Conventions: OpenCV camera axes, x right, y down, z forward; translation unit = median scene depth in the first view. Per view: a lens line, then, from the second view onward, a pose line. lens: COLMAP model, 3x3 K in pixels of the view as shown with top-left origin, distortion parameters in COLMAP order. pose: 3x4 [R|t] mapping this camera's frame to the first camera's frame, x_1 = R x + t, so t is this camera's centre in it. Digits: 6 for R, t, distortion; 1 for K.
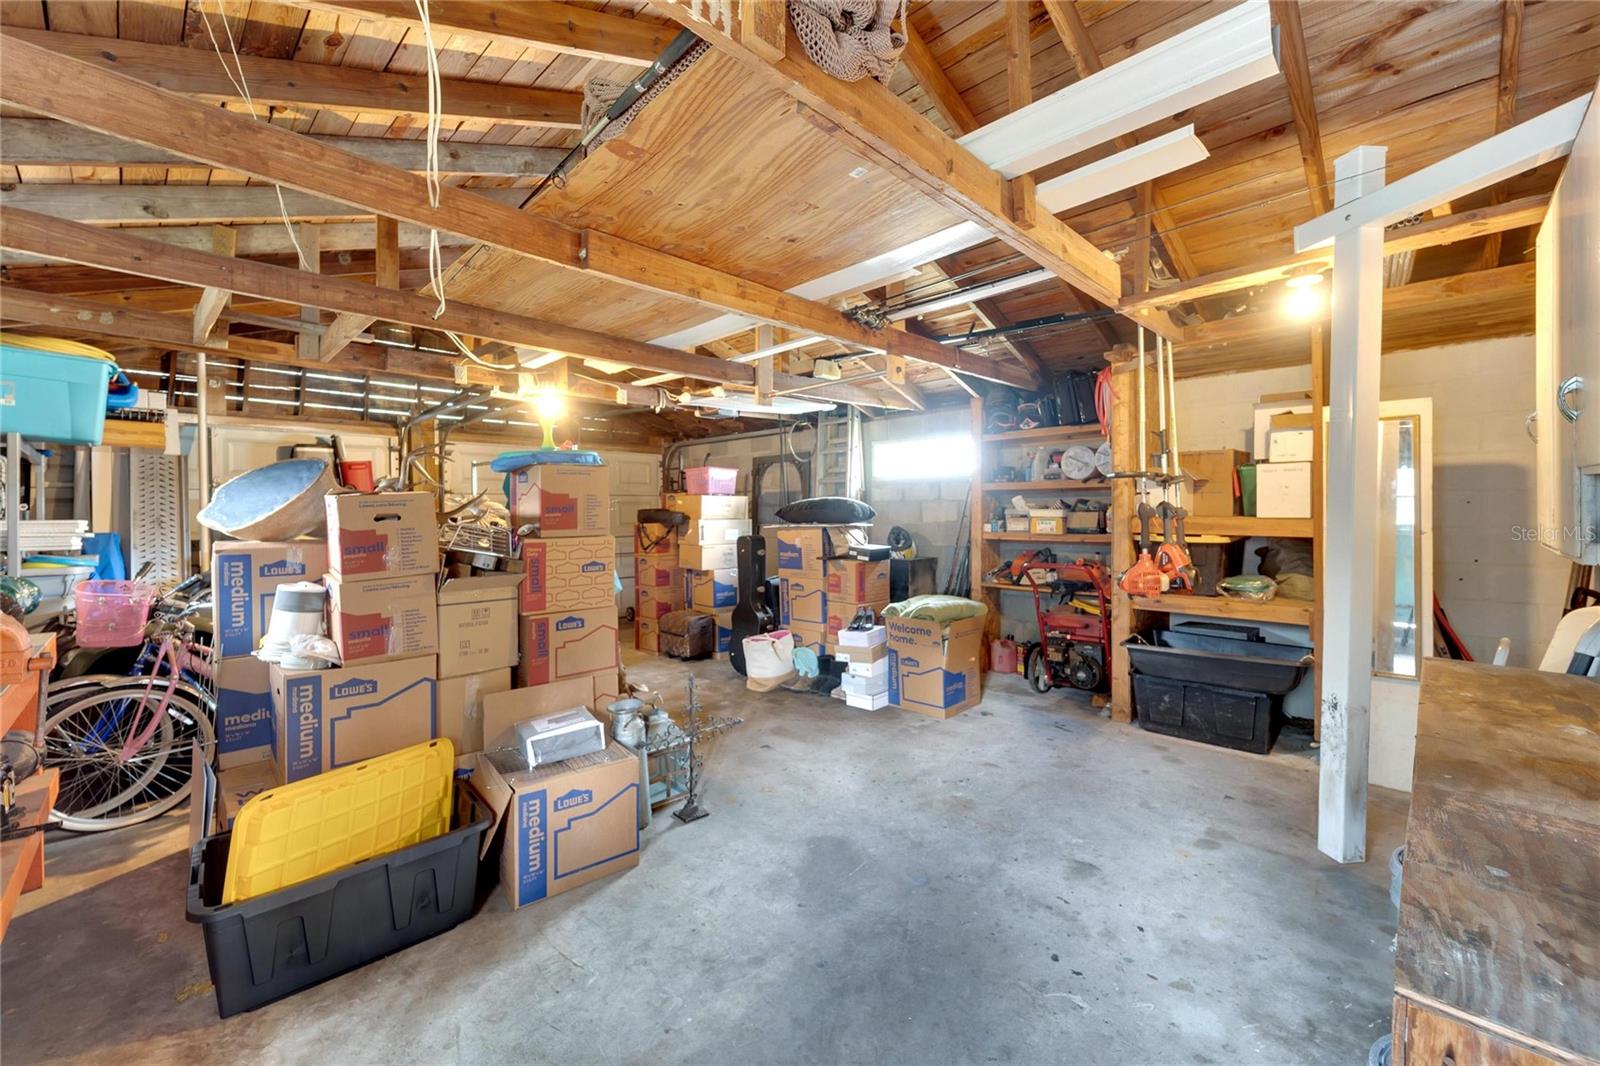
lens RADIAL K [[655.5, 0, 797.8], [0, 655.5, 518.6], [0, 0, 1]] dist [0.004122, 0.000431]
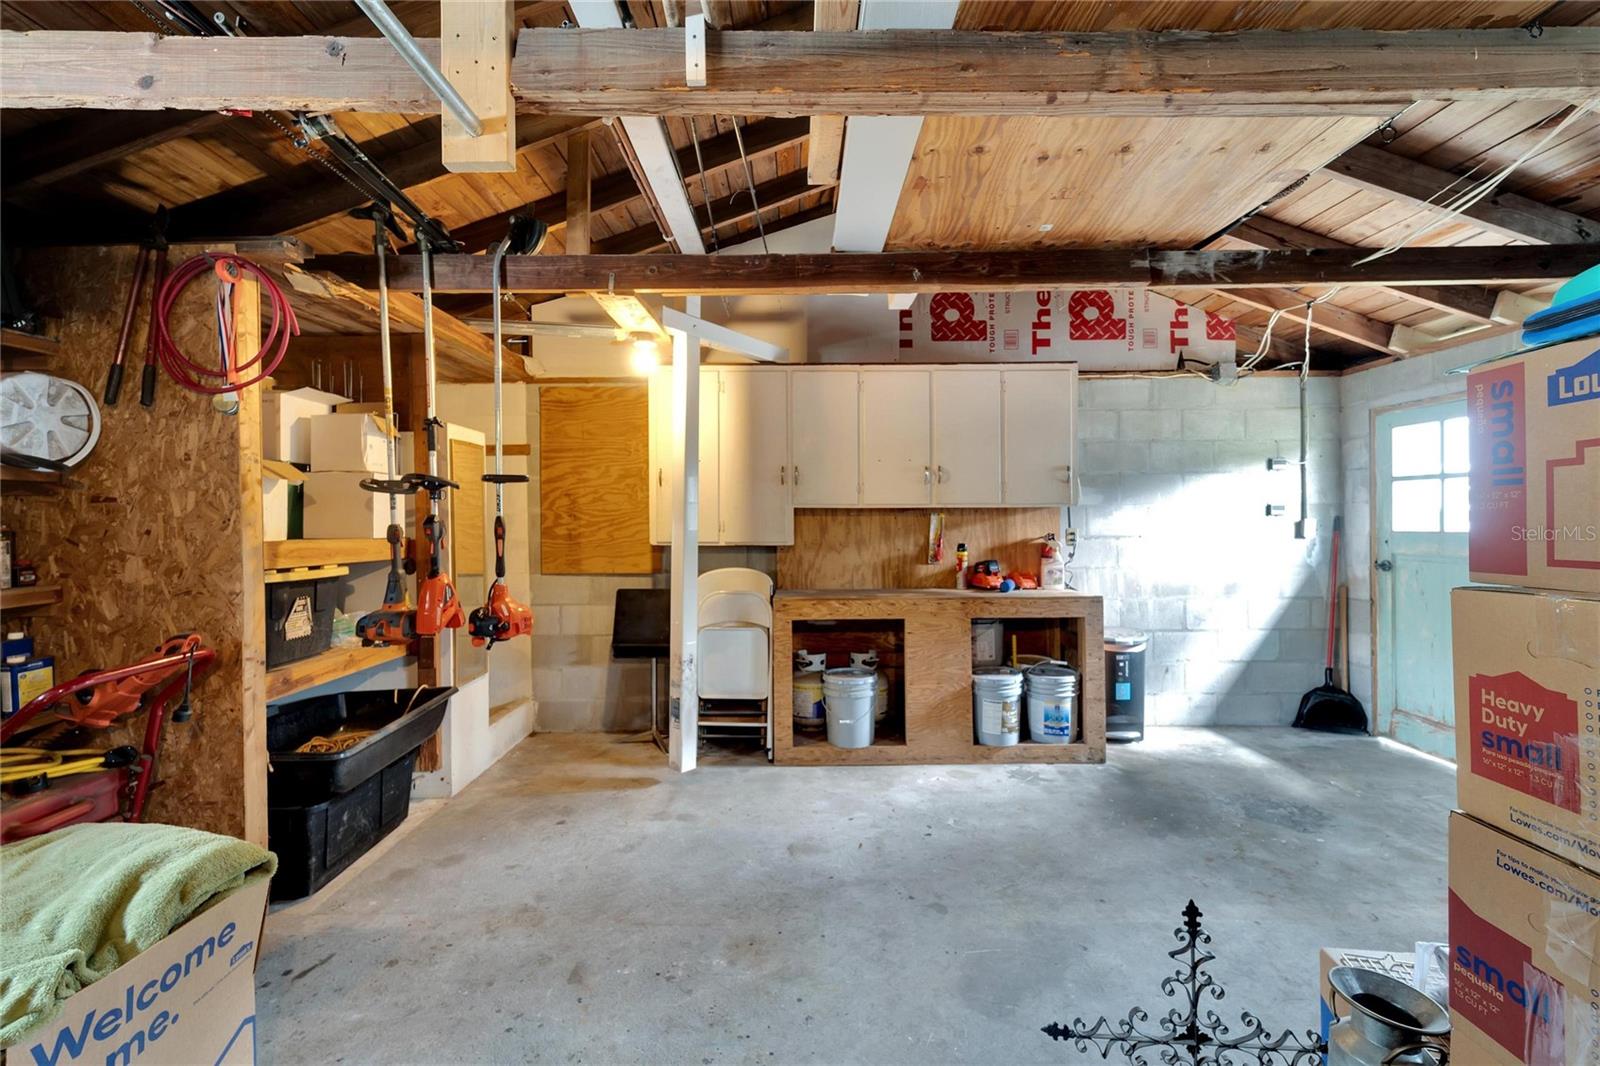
lens RADIAL K [[655.5, 0, 796.5], [0, 655.5, 524.1], [0, 0, 1]] dist [0.004122, 0.000431]
pose [[-0.697752, 0.010216, 0.716267, -0.254790], [0.025762, 0.999609, 0.010839, -0.014592], [-0.715876, 0.026015, -0.697743, 1.285995]]
